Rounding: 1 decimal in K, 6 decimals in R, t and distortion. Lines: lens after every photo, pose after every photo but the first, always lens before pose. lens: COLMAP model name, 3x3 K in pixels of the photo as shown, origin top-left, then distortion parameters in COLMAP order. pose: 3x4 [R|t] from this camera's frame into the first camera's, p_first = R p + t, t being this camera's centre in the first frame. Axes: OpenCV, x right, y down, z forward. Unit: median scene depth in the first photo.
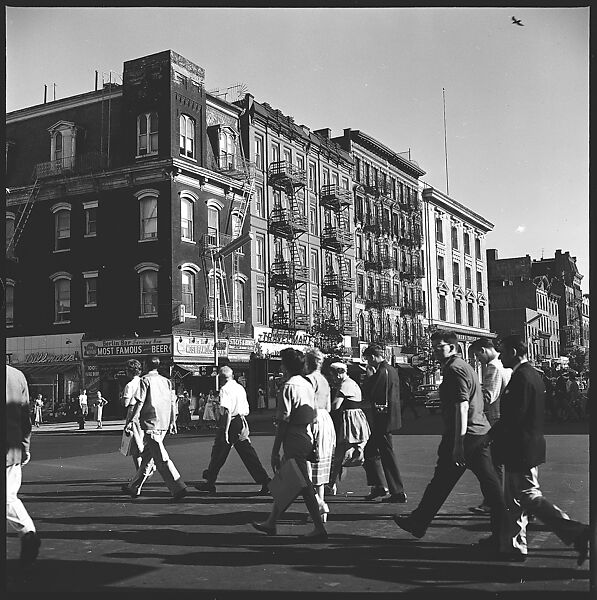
lens RADIAL K [[793.4, 0, 298.5], [0, 793.4, 300.0], [0, 0, 1]] dist [0.001797, -0.140632]
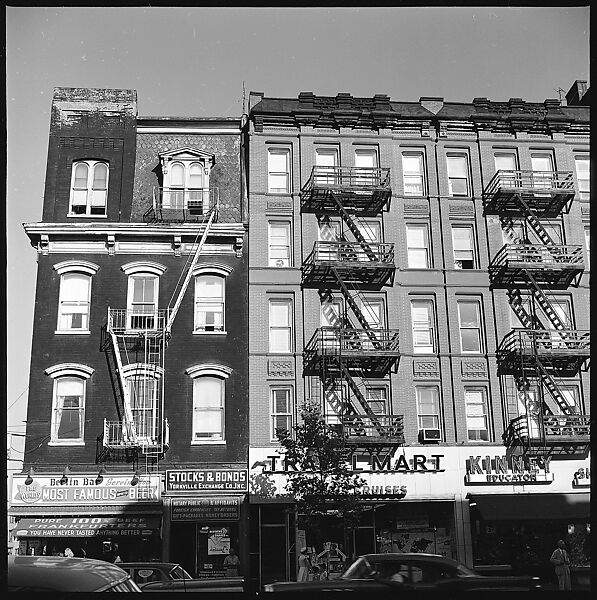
lens RADIAL K [[784.9, 0, 298.5], [0, 784.9, 341.1], [0, 0, 1]] dist [-0.010036, -0.095114]
pose [[0.557261, -0.214180, -0.802239, 0.465338], [0.095292, 0.976273, -0.194450, 0.075381], [0.824851, 0.031912, 0.564449, 0.723863]]
